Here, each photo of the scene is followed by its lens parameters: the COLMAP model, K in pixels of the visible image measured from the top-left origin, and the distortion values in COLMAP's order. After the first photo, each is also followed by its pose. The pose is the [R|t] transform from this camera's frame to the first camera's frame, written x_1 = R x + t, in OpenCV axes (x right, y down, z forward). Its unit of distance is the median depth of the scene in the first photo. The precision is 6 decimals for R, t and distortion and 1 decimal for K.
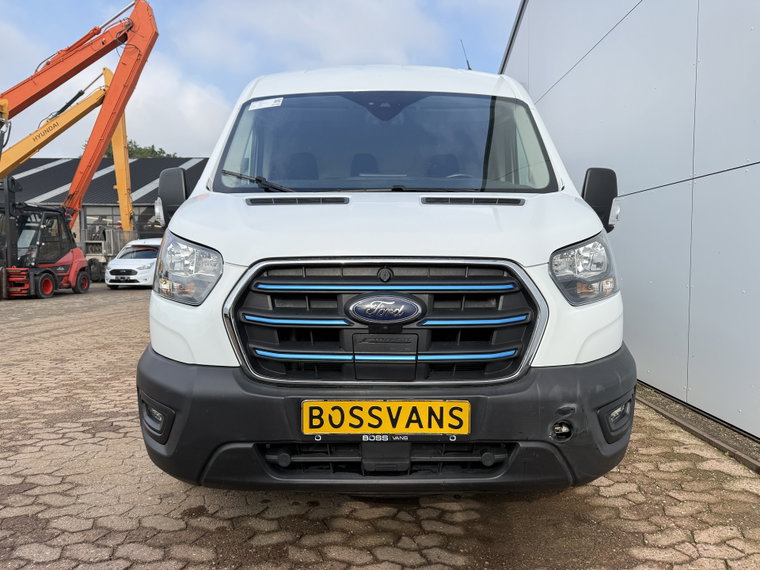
lens RADIAL K [[541.3, 0, 380.0], [0, 541.3, 285.0], [0, 0, 1]] dist [0.004089, 0.000083]
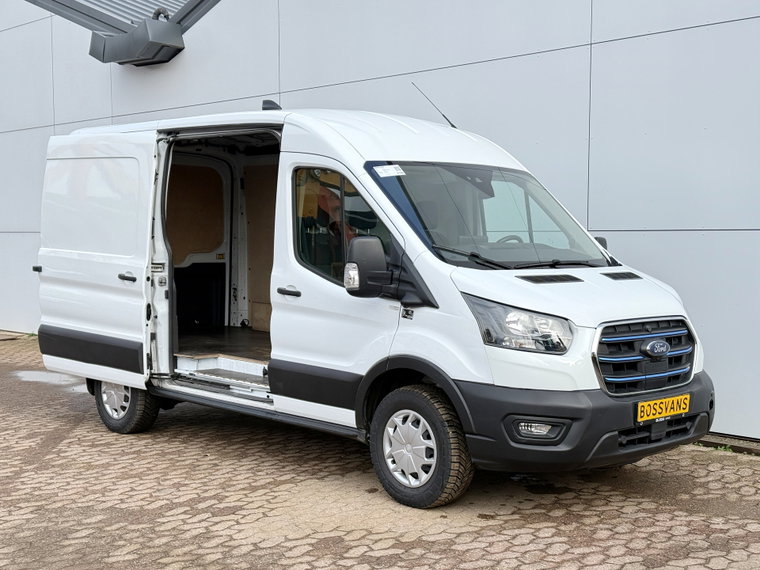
lens RADIAL K [[1077.6, 0, 380.0], [0, 1077.6, 285.0], [0, 0, 1]] dist [0.116558, 0.069283]
pose [[0.715871, -0.026824, 0.697717, -3.124532], [0.034165, 0.999411, 0.003368, -0.207133], [-0.697396, 0.021427, 0.716365, -0.940412]]
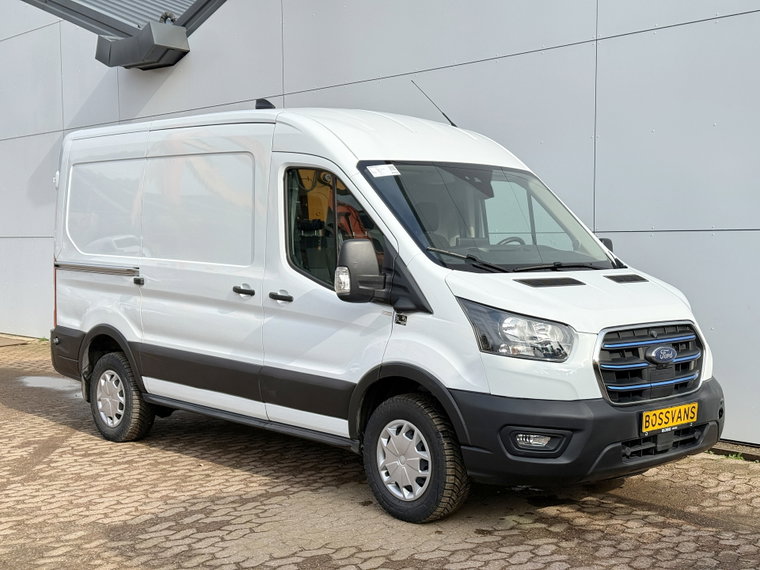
lens RADIAL K [[1060.6, 0, 380.0], [0, 1060.6, 285.0], [0, 0, 1]] dist [0.130772, -0.071091]
pose [[0.727383, -0.028900, 0.685623, -2.922760], [0.039042, 0.999237, 0.000699, -0.210961], [-0.685120, 0.026260, 0.727956, -0.852113]]
